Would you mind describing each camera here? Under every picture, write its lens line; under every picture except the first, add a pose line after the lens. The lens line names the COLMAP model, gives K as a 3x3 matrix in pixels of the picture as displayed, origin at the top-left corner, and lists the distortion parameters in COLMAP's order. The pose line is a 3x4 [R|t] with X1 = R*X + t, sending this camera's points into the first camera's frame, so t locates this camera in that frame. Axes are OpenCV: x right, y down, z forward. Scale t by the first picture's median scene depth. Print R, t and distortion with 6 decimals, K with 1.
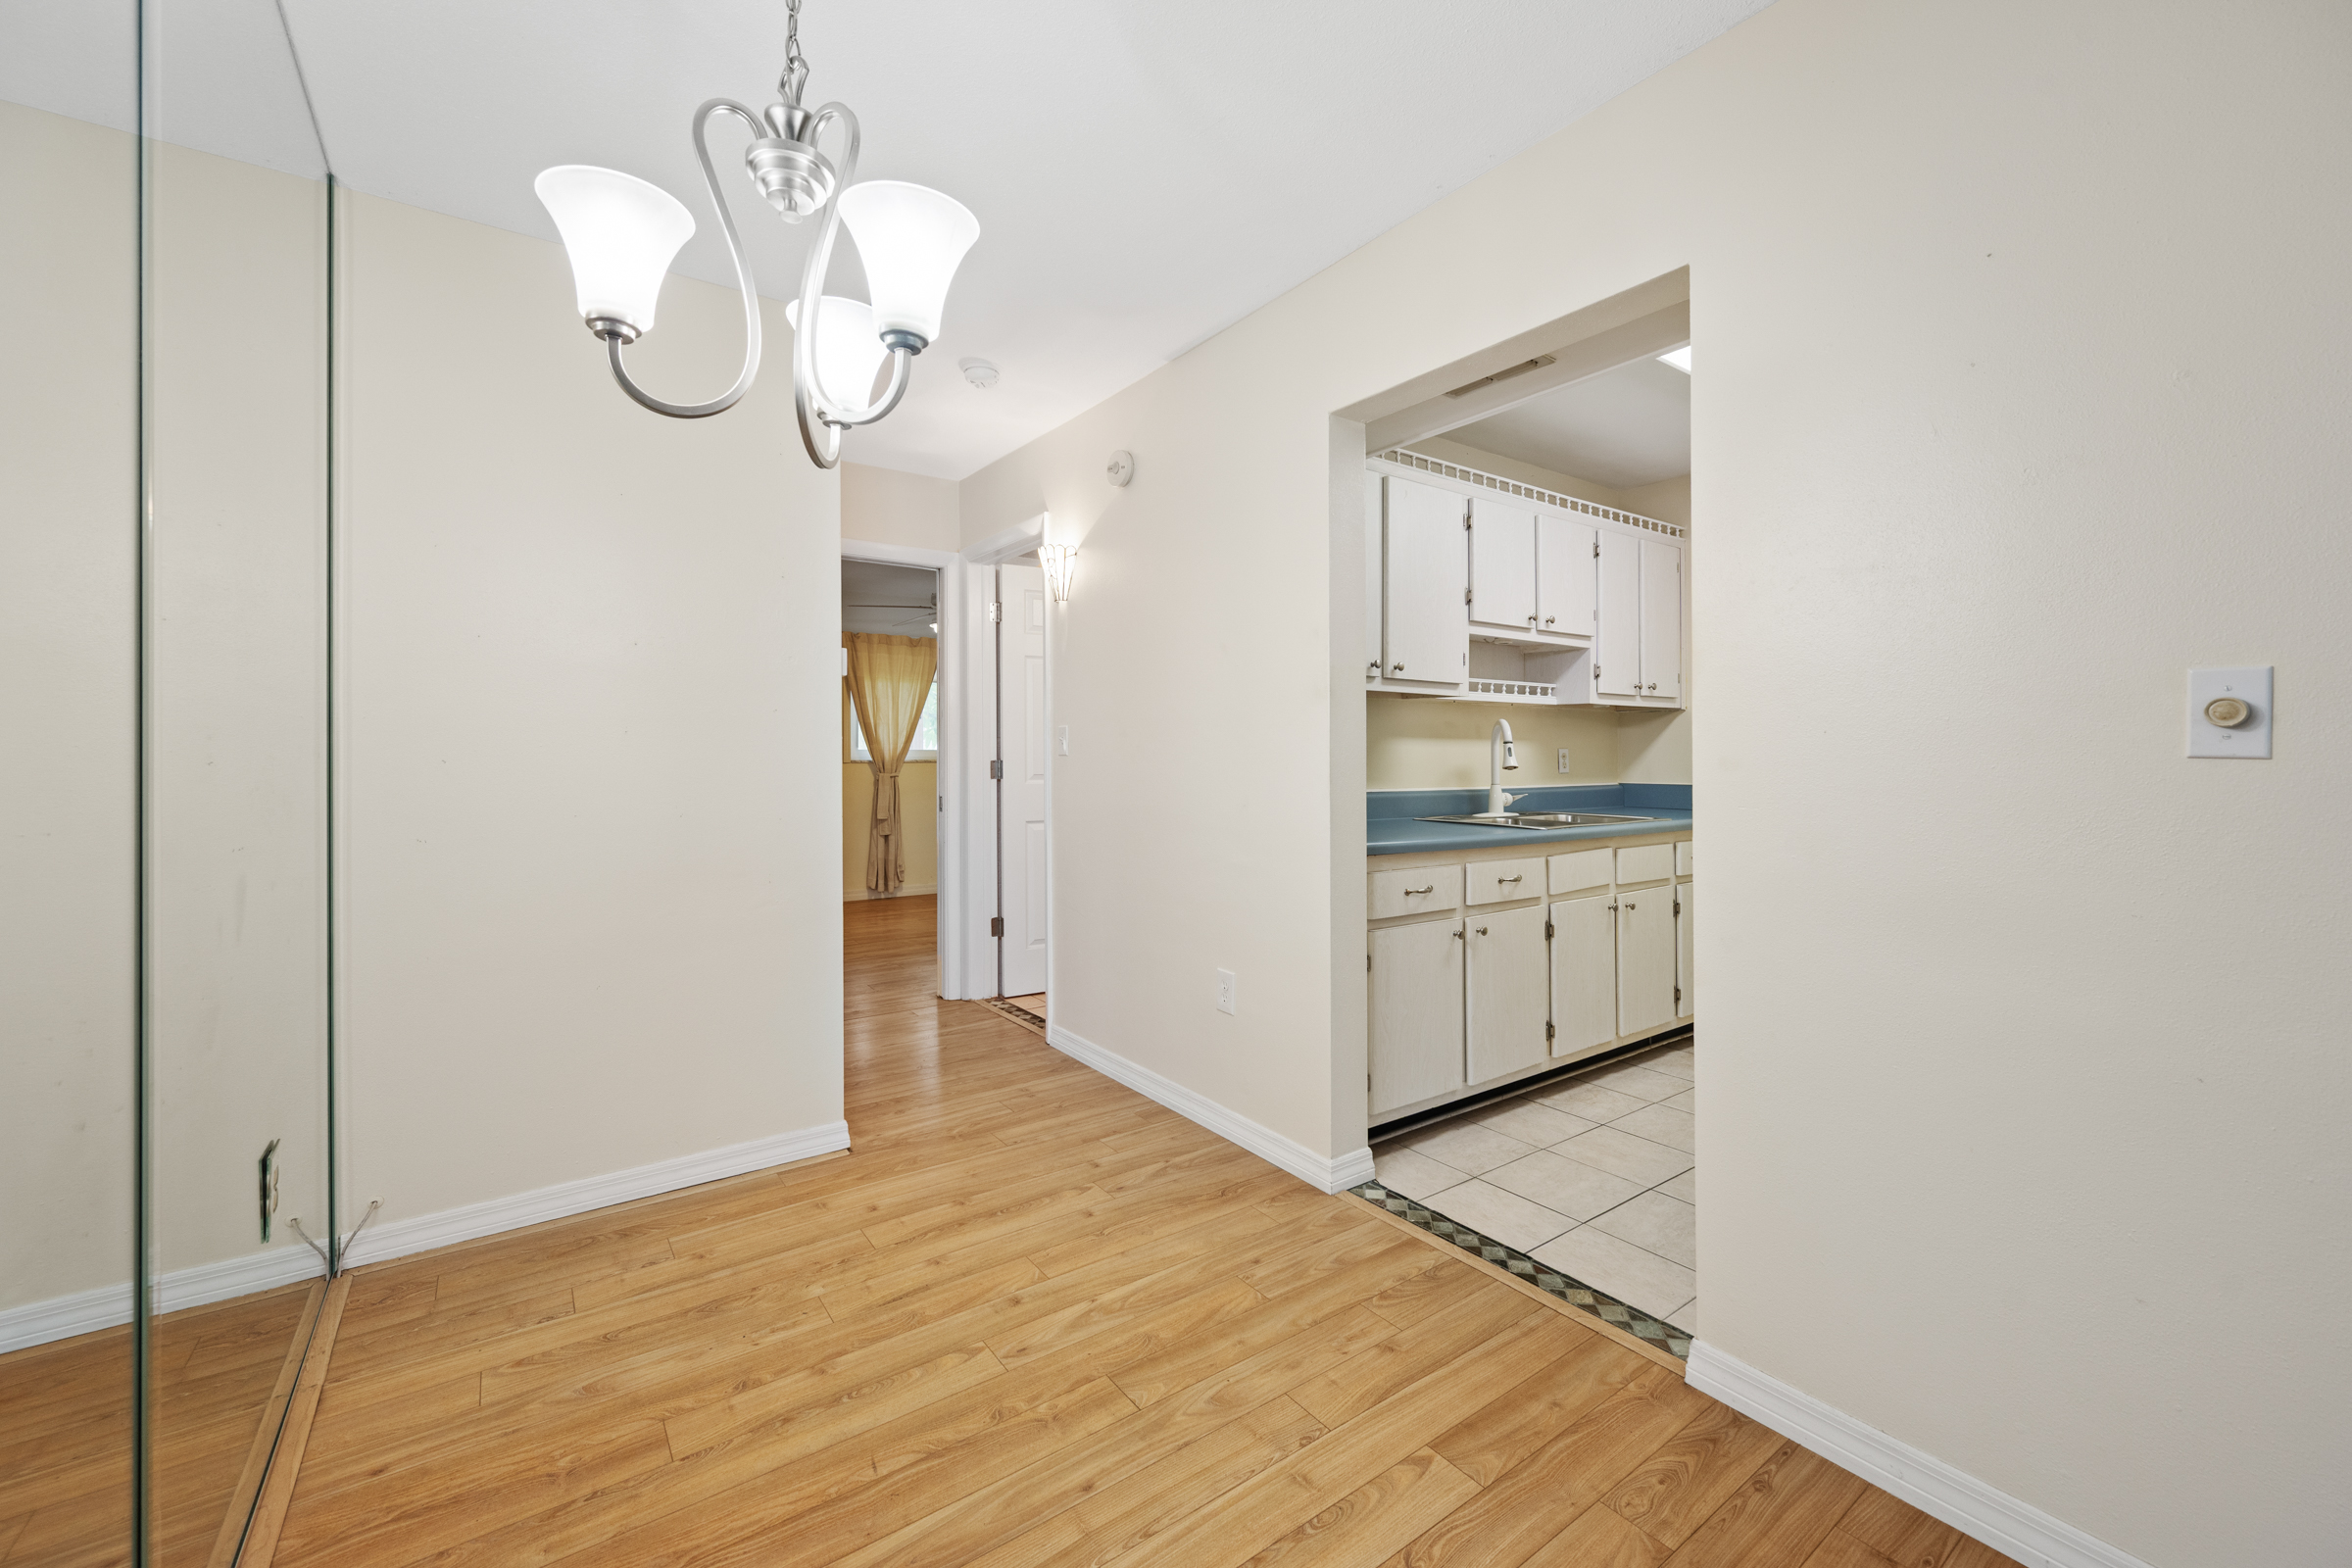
lens RADIAL K [[935.5, 0, 1173.6], [0, 935.5, 744.6], [0, 0, 1]] dist [0.000761, -0.000099]
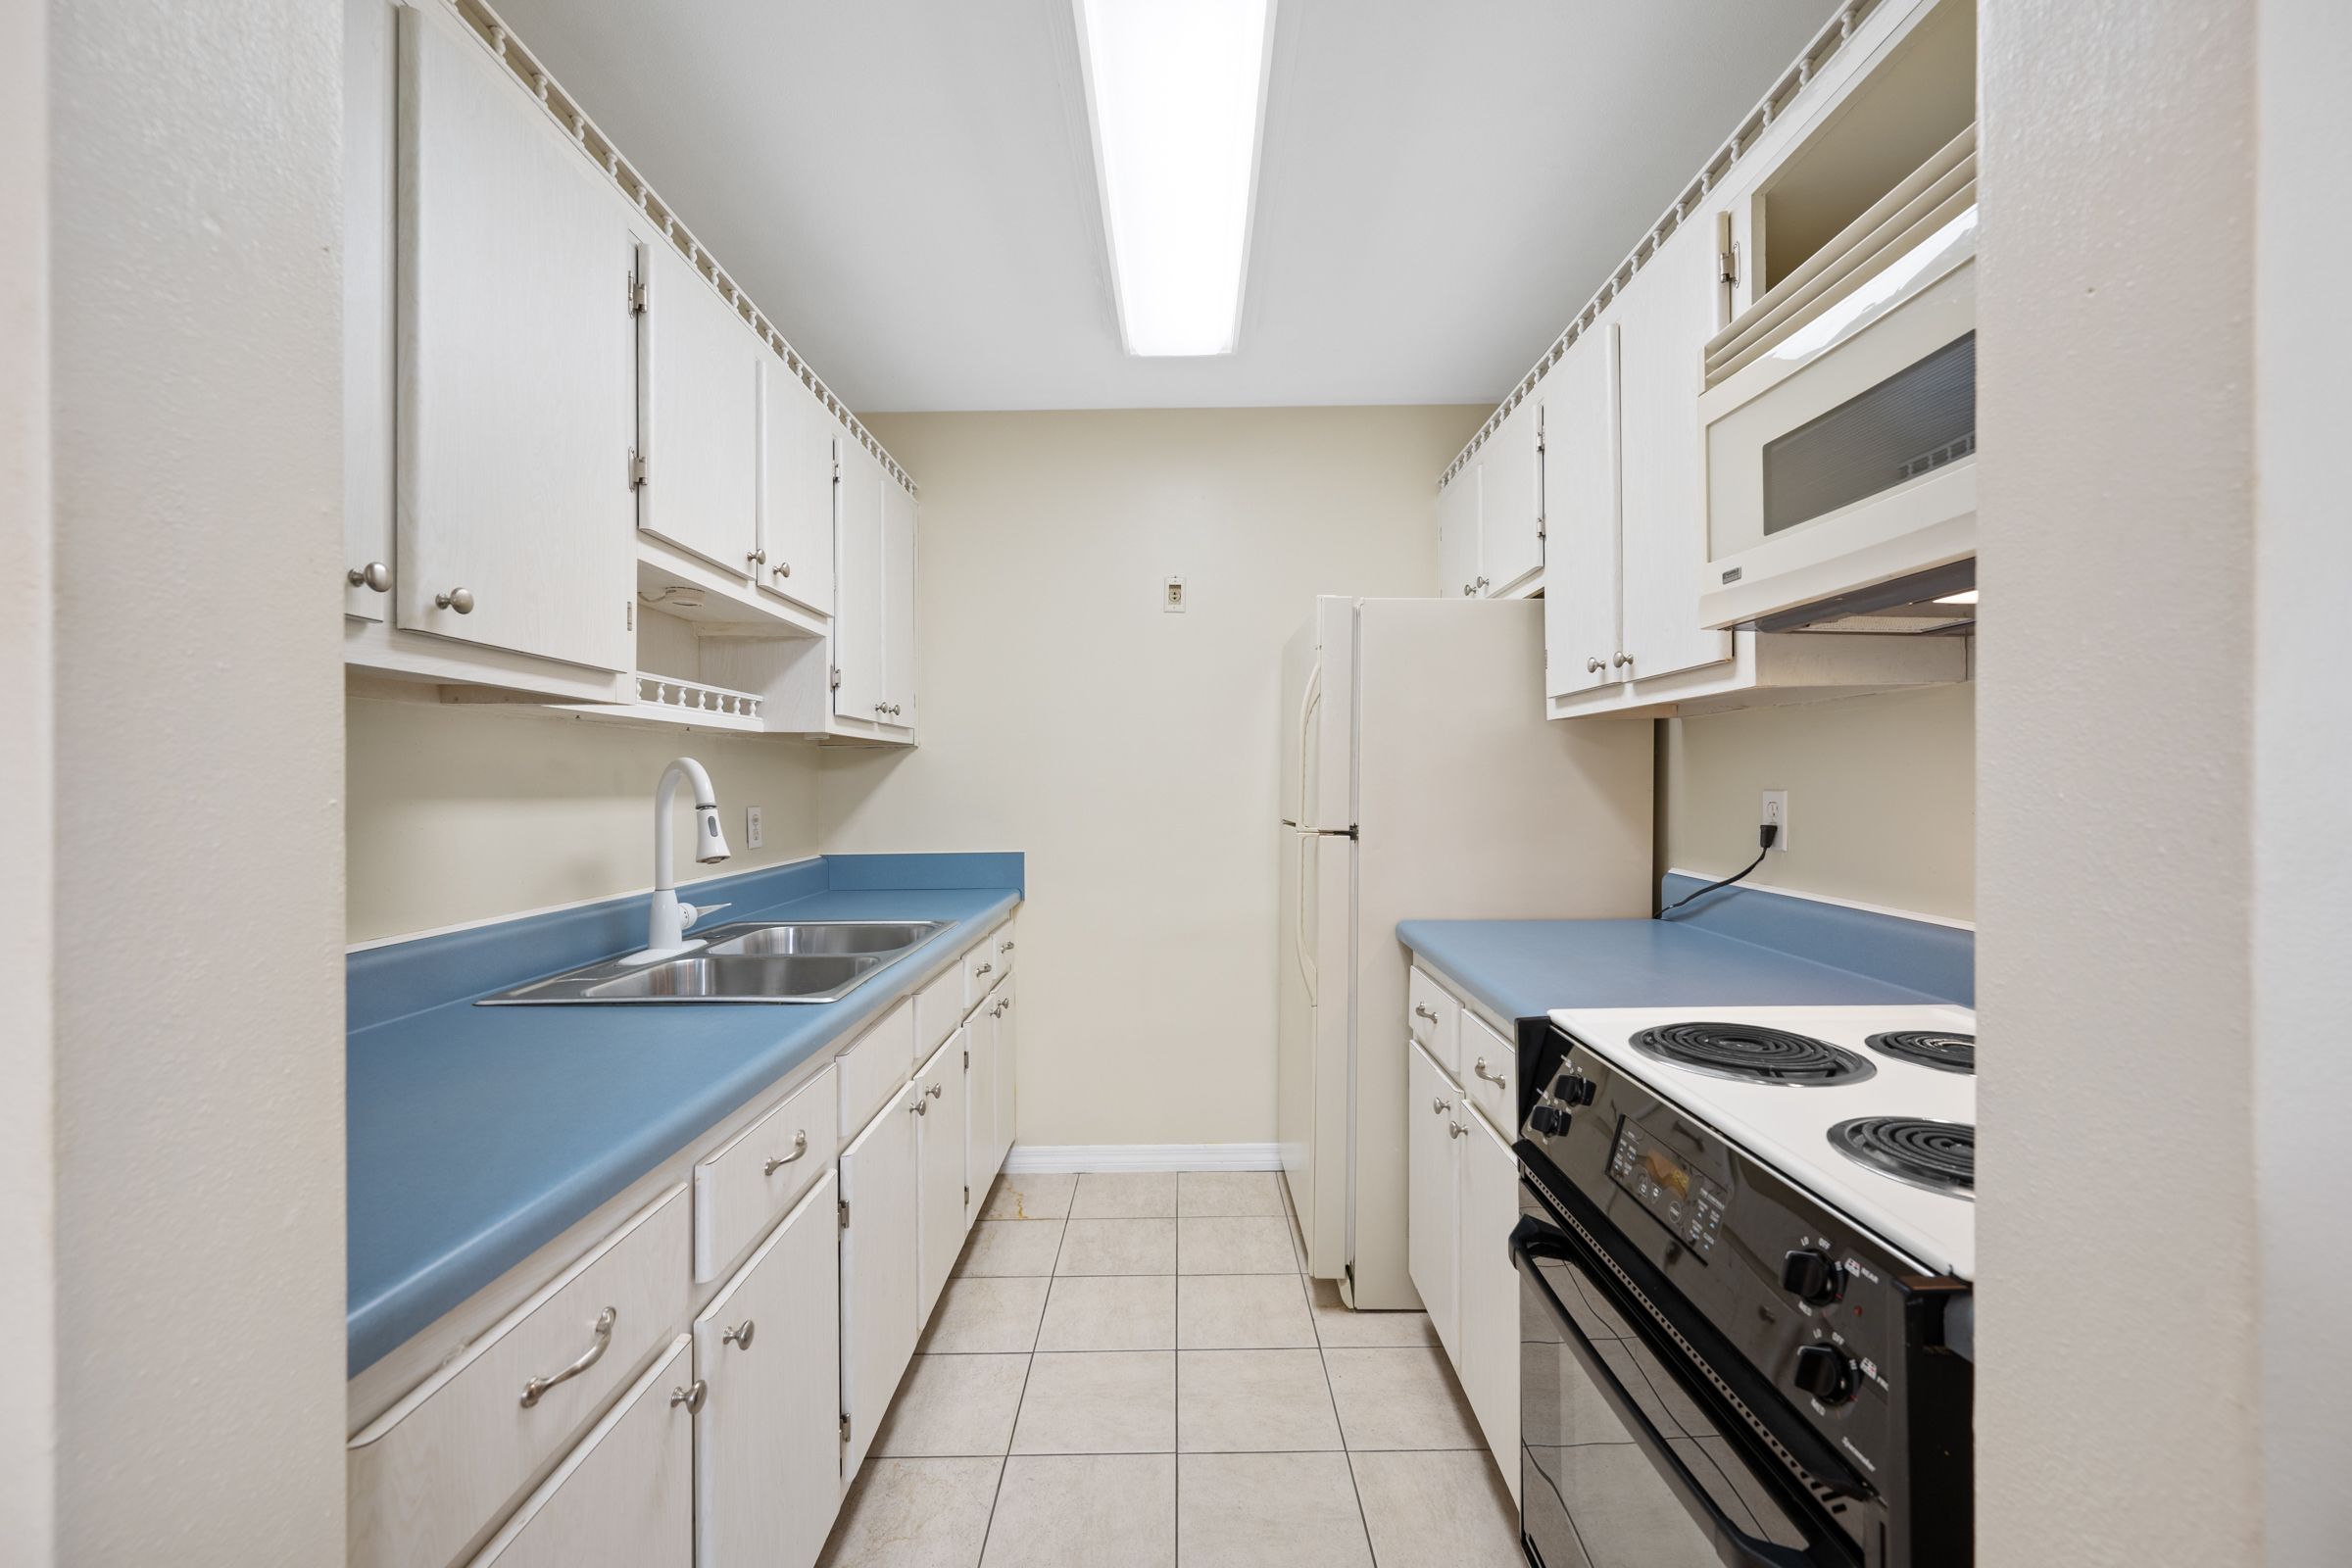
lens RADIAL K [[940.7, 0, 1176.0], [0, 940.7, 784.0], [0, 0, 1]] dist [0.000614, 0.000041]
pose [[0.581157, -0.000611, 0.813792, 0.152449], [-0.008830, 0.999936, 0.007056, -0.028951], [-0.813744, -0.011286, 0.581114, 0.776572]]
